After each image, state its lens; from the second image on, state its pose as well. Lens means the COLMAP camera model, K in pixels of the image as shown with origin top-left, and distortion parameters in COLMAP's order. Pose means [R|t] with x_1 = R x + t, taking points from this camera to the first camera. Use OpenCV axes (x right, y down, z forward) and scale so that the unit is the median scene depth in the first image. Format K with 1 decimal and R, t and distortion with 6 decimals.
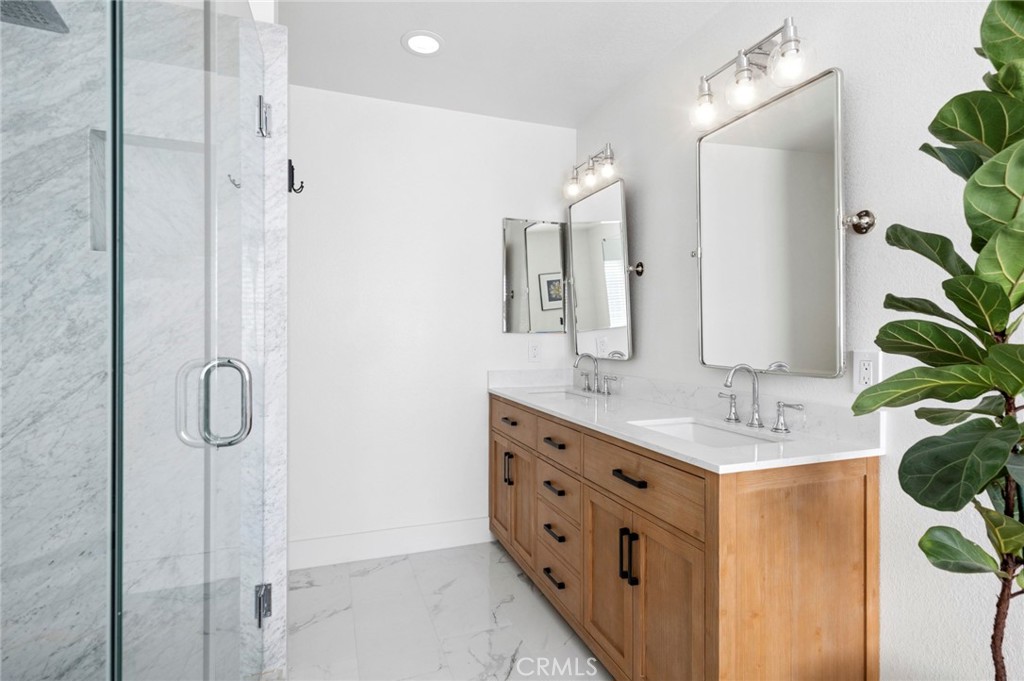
lens RADIAL K [[506.3, 0, 508.2], [0, 506.3, 337.1], [0, 0, 1]] dist [0.007461, 0.000572]
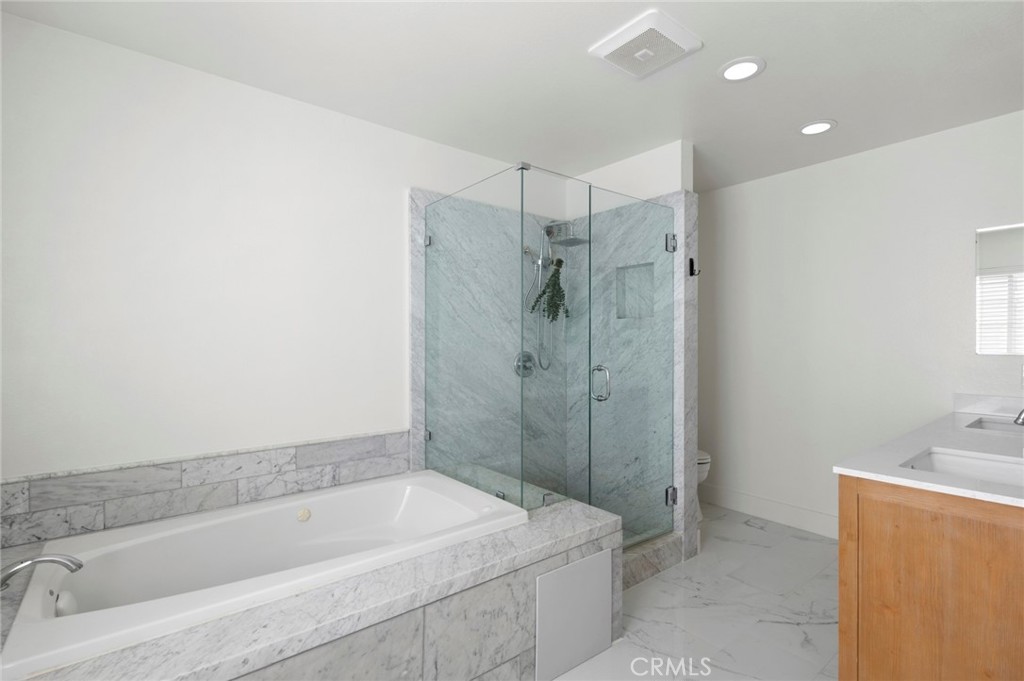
lens RADIAL K [[475.5, 0, 514.3], [0, 475.5, 344.8], [0, 0, 1]] dist [0.009649, 0.000349]
pose [[0.313543, -0.000782, -0.949574, 1.017418], [-0.000331, 1.000000, -0.000933, -0.043053], [0.949574, 0.000607, 0.313542, -0.126741]]
